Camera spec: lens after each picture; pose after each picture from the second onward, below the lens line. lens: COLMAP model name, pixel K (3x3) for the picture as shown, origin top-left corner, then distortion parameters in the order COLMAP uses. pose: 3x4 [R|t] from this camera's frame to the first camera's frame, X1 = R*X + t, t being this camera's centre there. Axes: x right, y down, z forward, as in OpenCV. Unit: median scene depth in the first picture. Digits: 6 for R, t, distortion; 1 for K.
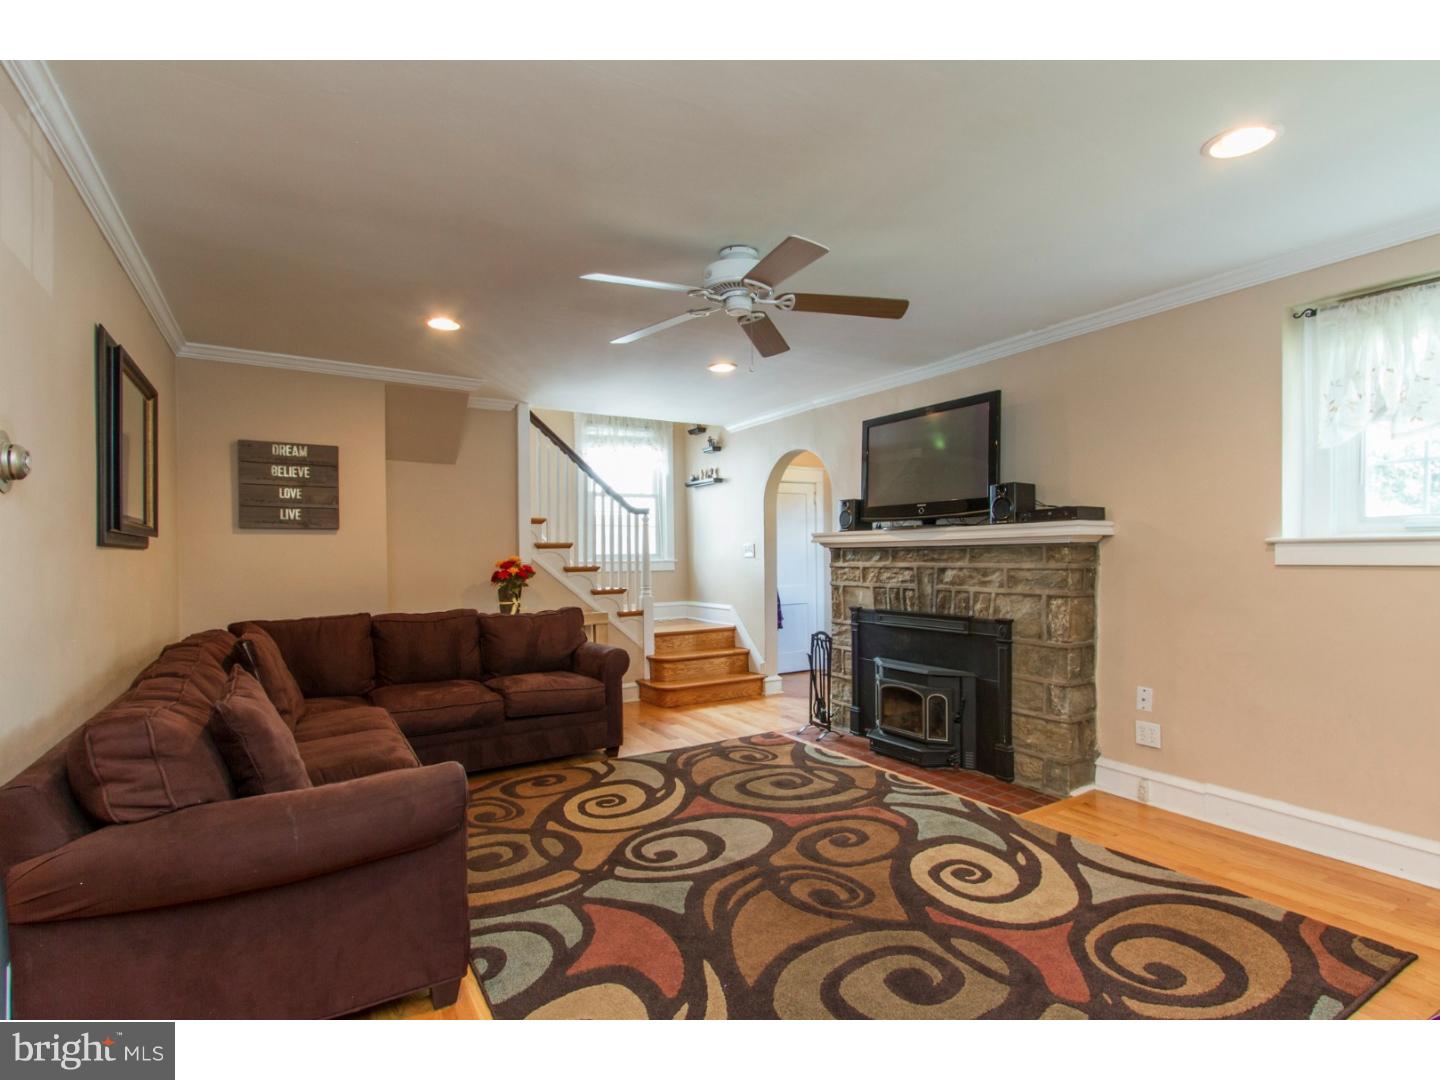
lens RADIAL K [[696.0, 0, 715.0], [0, 696.0, 565.0], [0, 0, 1]] dist [0.002230, 0.000073]
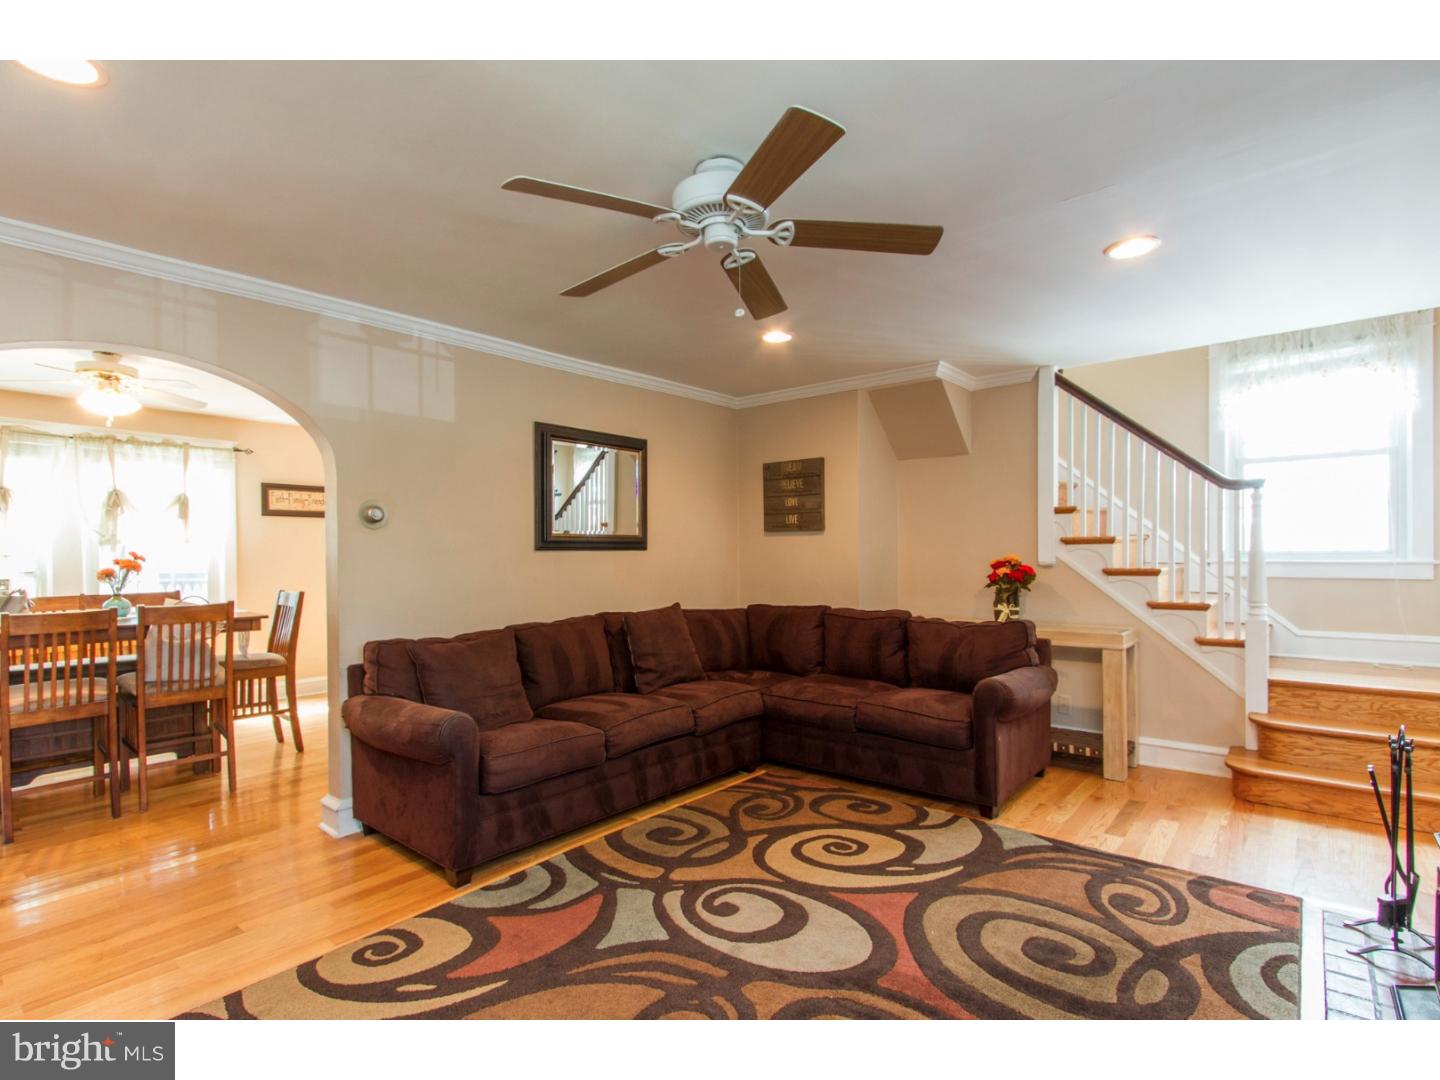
lens RADIAL K [[696.0, 0, 715.0], [0, 696.0, 565.0], [0, 0, 1]] dist [0.002230, 0.000073]
pose [[0.318893, 0.022655, -0.947520, 0.504157], [-0.009527, 0.999740, 0.020697, -0.017488], [0.947743, 0.002427, 0.319026, 0.493003]]
